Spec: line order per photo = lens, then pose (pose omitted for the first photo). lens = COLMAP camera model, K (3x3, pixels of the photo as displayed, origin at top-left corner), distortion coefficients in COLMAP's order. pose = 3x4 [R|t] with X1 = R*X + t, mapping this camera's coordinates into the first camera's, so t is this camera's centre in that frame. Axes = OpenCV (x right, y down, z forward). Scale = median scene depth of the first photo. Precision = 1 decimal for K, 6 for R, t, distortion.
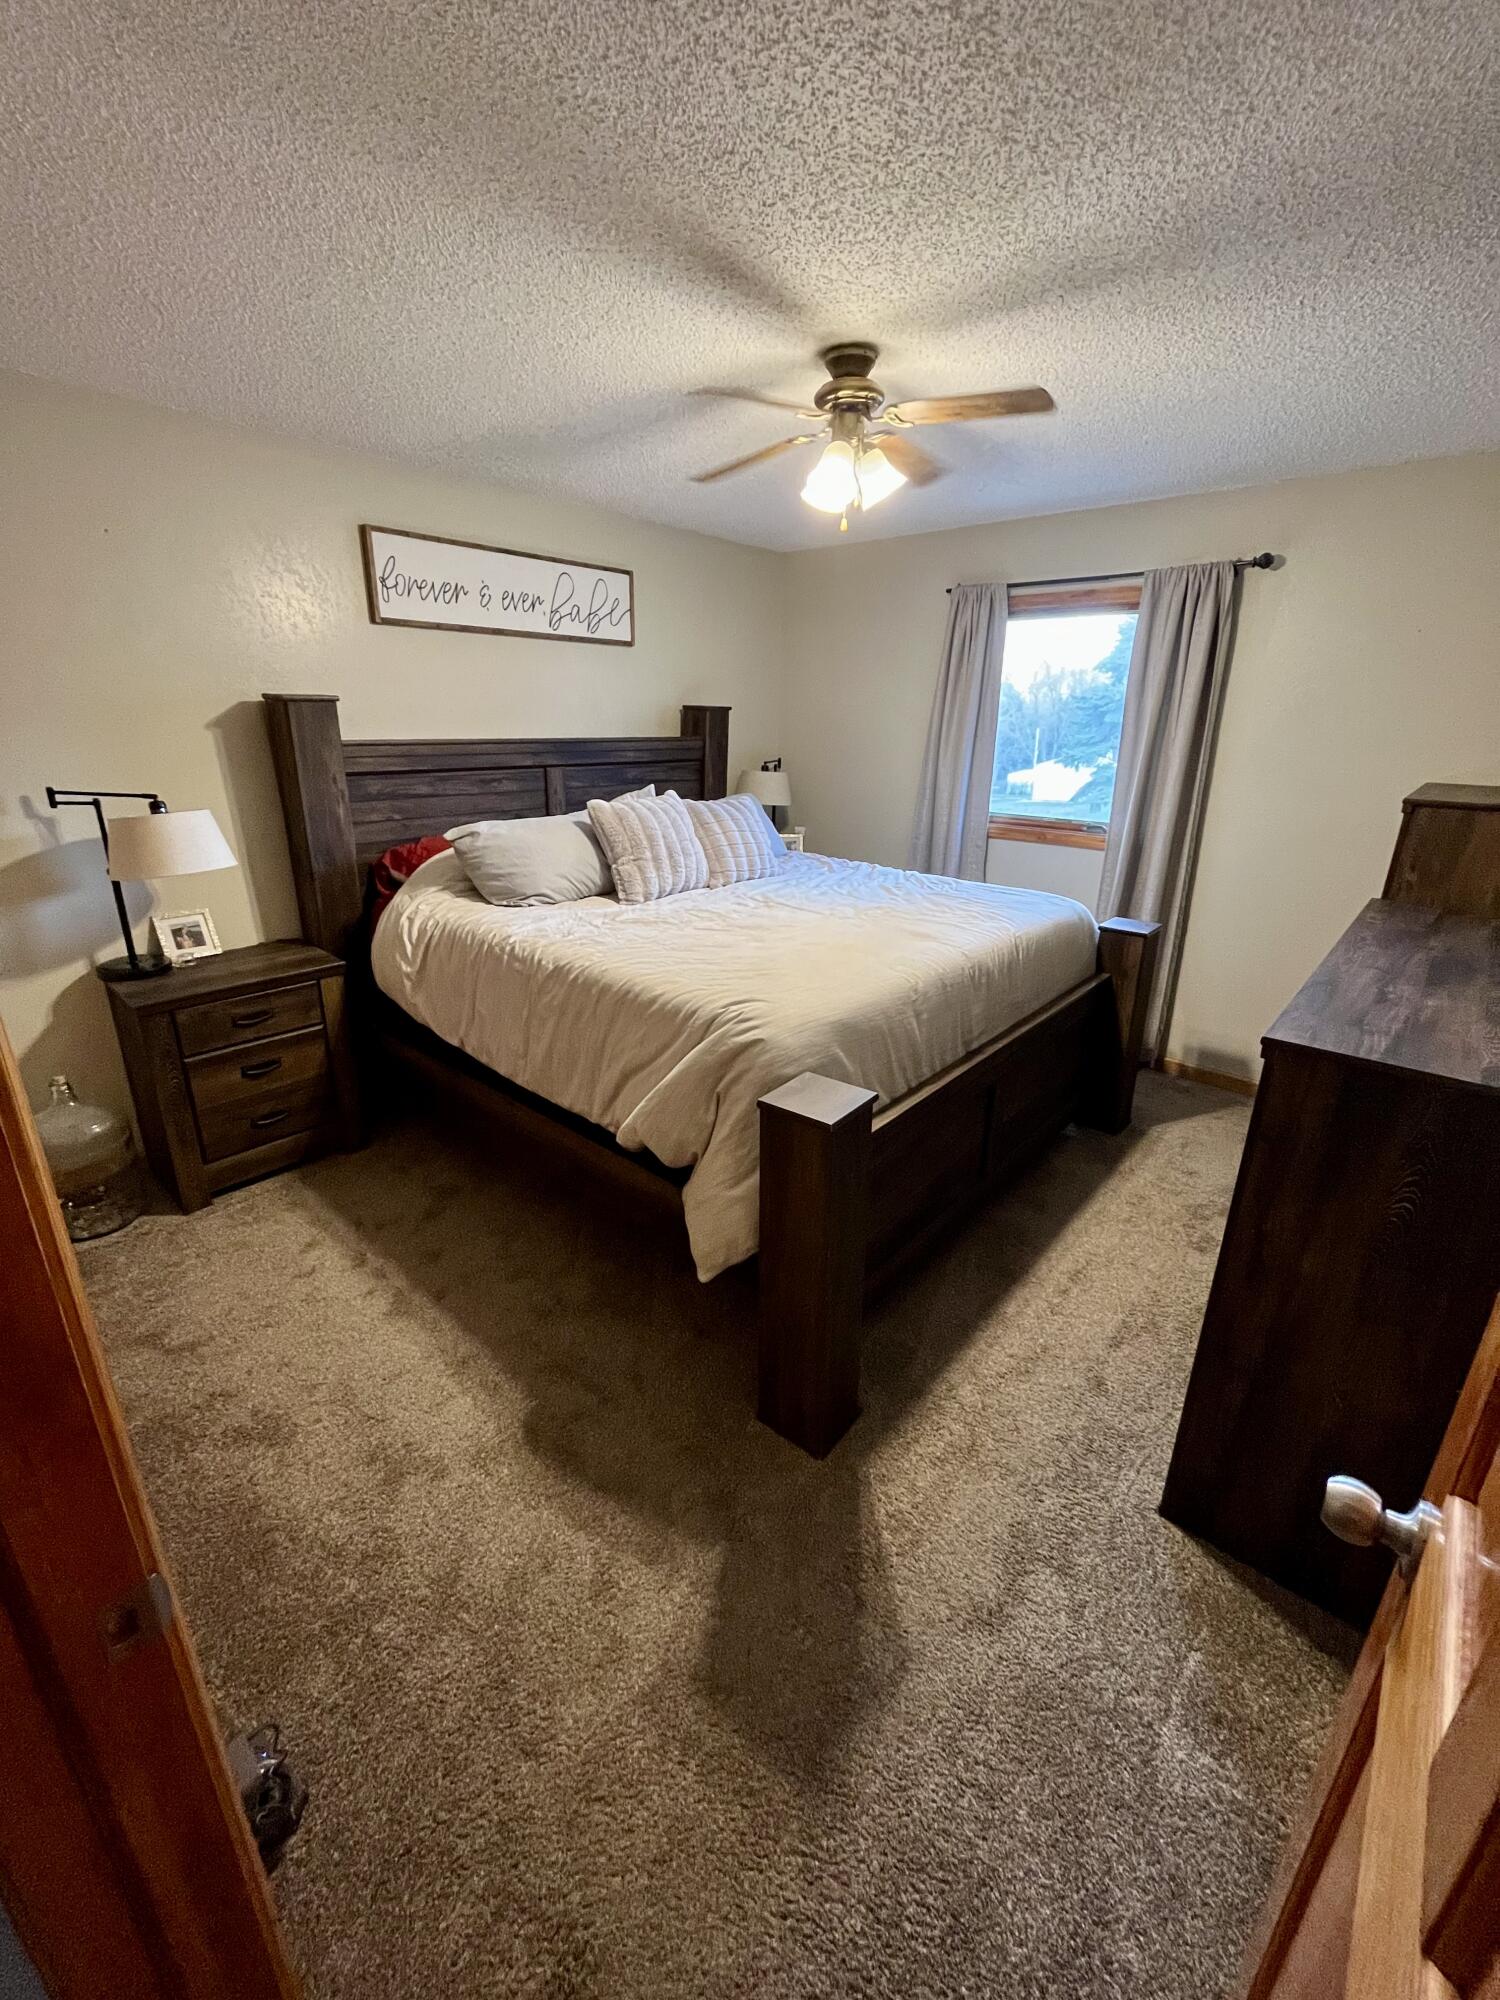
lens RADIAL K [[819.2, 0, 747.5], [0, 819.2, 995.6], [0, 0, 1]] dist [-0.000717, 0.000670]
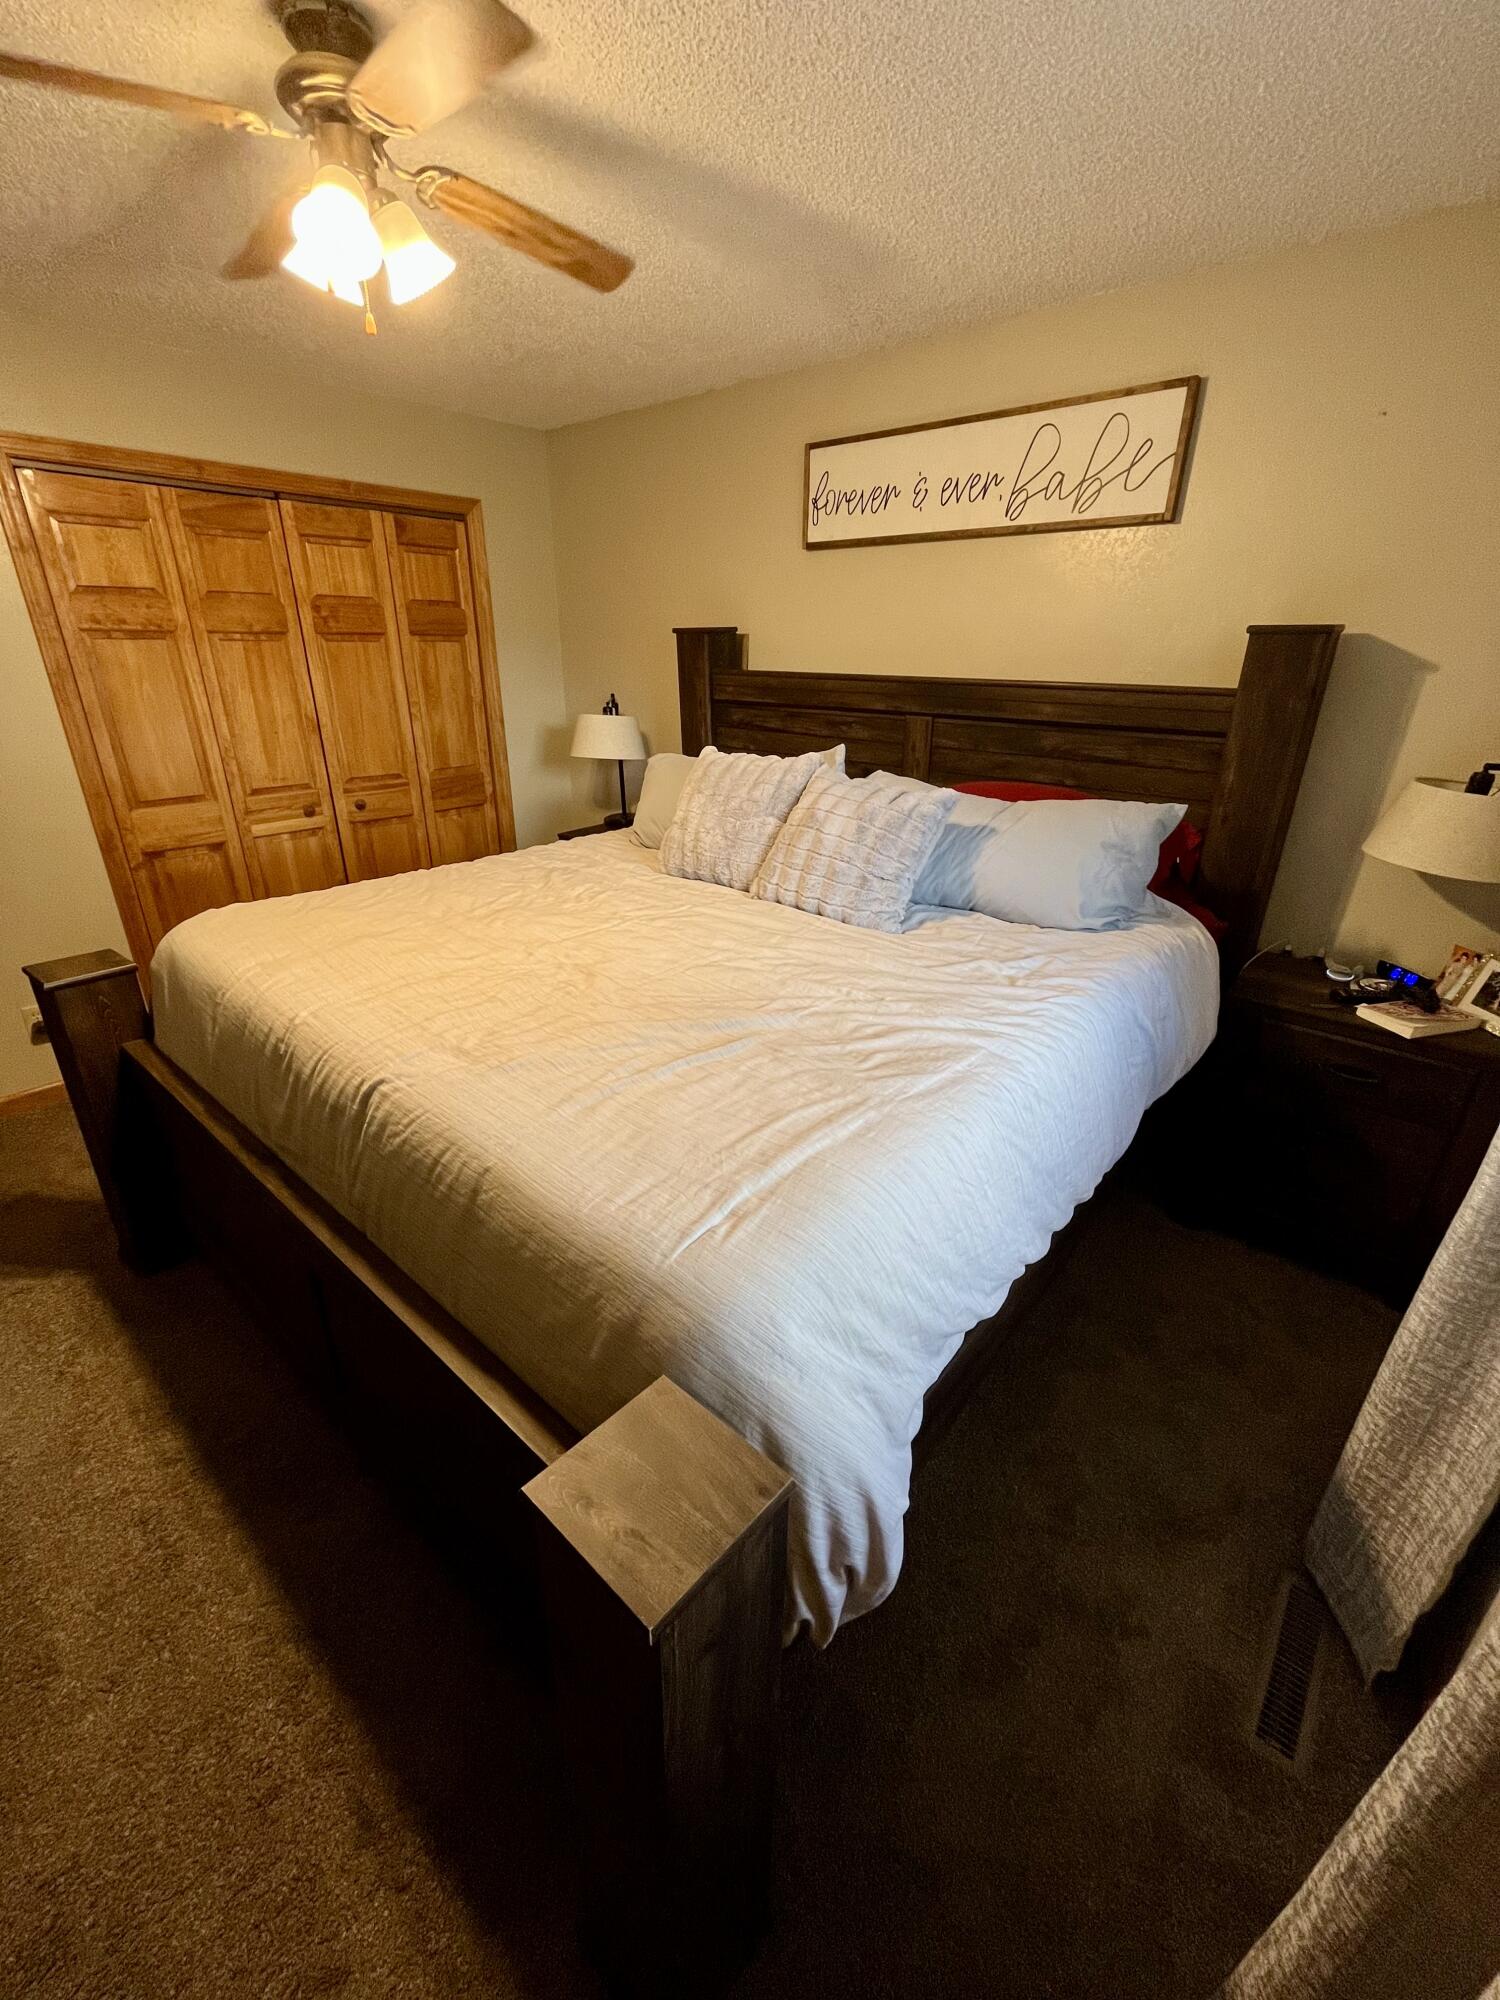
lens RADIAL K [[819.2, 0, 745.7], [0, 819.2, 1002.9], [0, 0, 1]] dist [-0.000717, 0.000670]
pose [[0.001708, 0.377891, -0.925848, 0.589582], [-0.341660, 0.870356, 0.354611, -0.274256], [0.939822, 0.315720, 0.130597, 0.873628]]
